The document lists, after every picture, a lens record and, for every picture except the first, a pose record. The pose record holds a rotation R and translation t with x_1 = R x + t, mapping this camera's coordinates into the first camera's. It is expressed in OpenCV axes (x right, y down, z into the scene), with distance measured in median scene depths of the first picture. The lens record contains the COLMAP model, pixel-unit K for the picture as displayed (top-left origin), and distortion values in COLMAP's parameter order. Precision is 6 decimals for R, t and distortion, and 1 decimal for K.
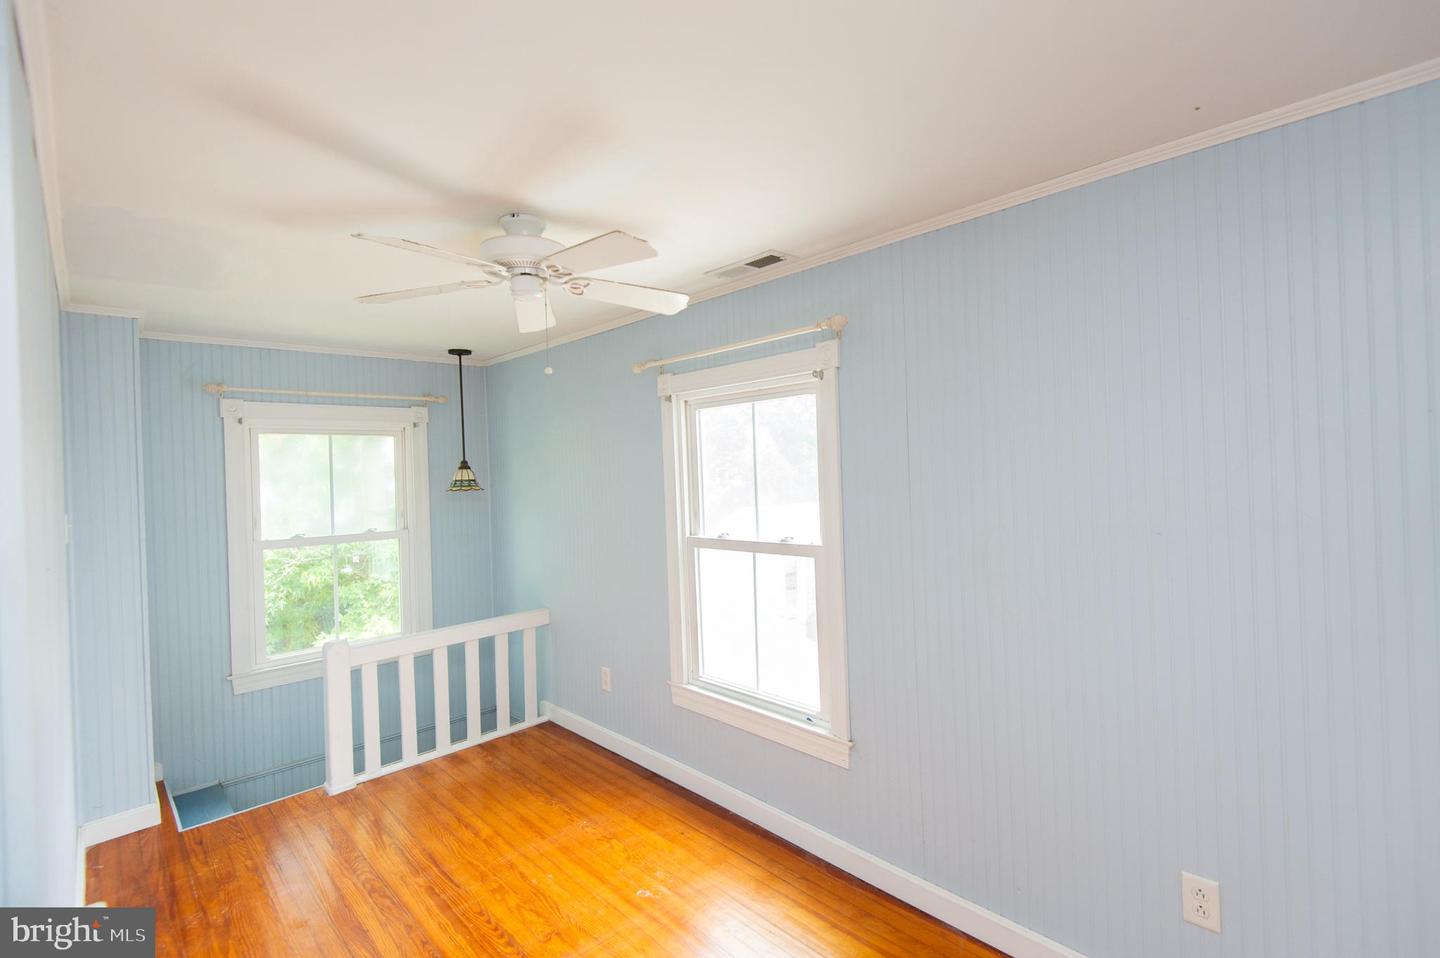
lens RADIAL K [[664.8, 0, 715.6], [0, 664.8, 474.0], [0, 0, 1]] dist [0.042631, -0.017804]
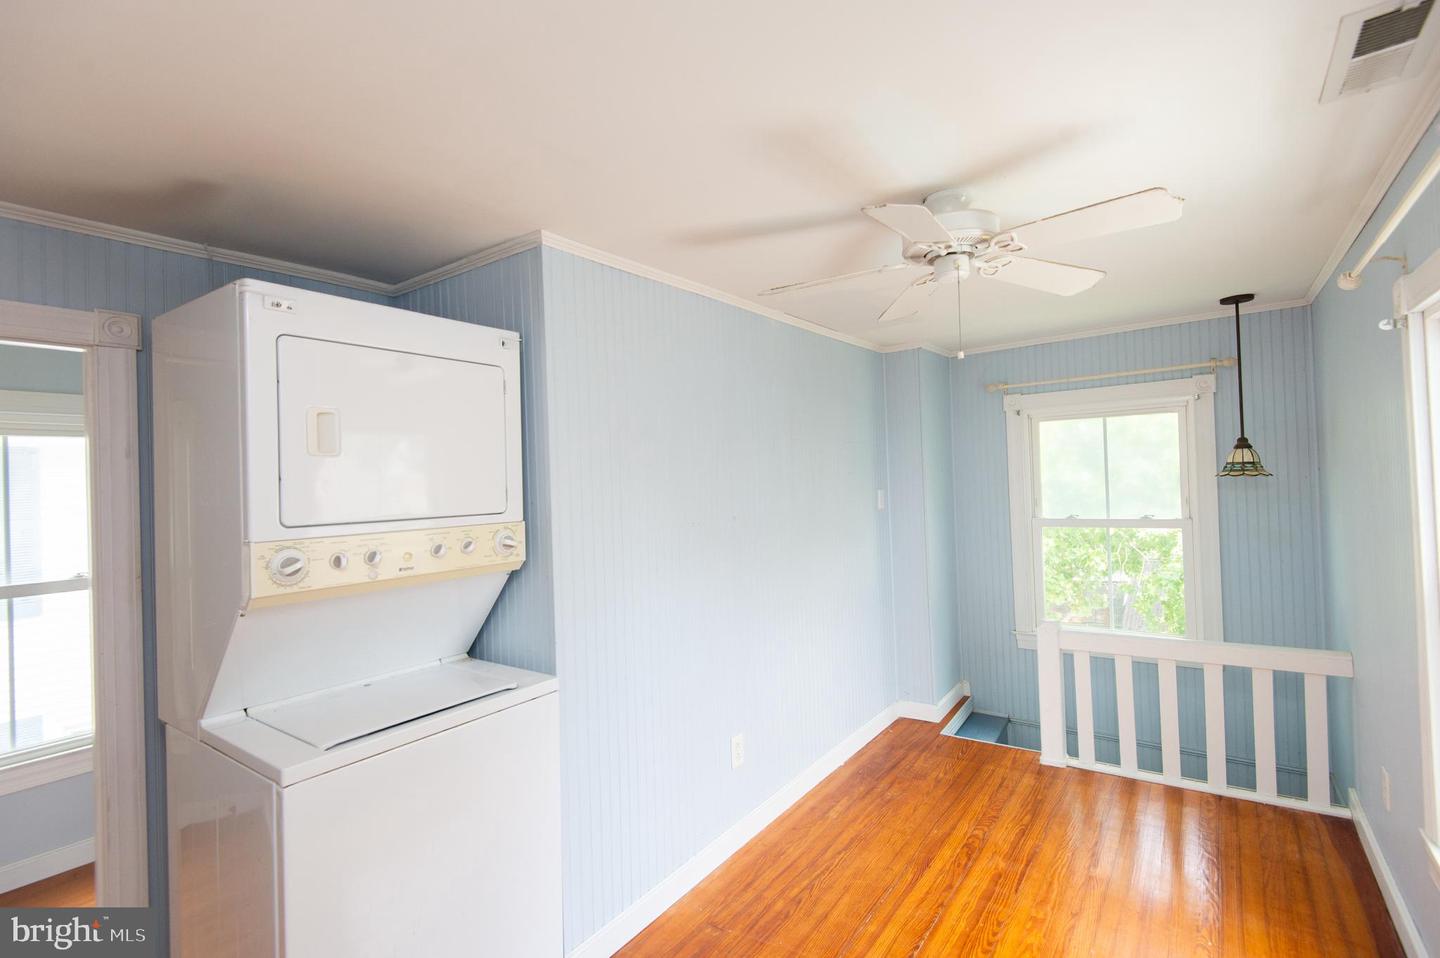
lens RADIAL K [[667.5, 0, 722.5], [0, 667.5, 478.3], [0, 0, 1]] dist [0.038846, -0.018284]
pose [[0.197708, 0.021838, -0.980018, 0.315462], [0.028290, 0.999208, 0.027972, -0.013345], [0.979853, -0.033255, 0.196933, 0.276700]]
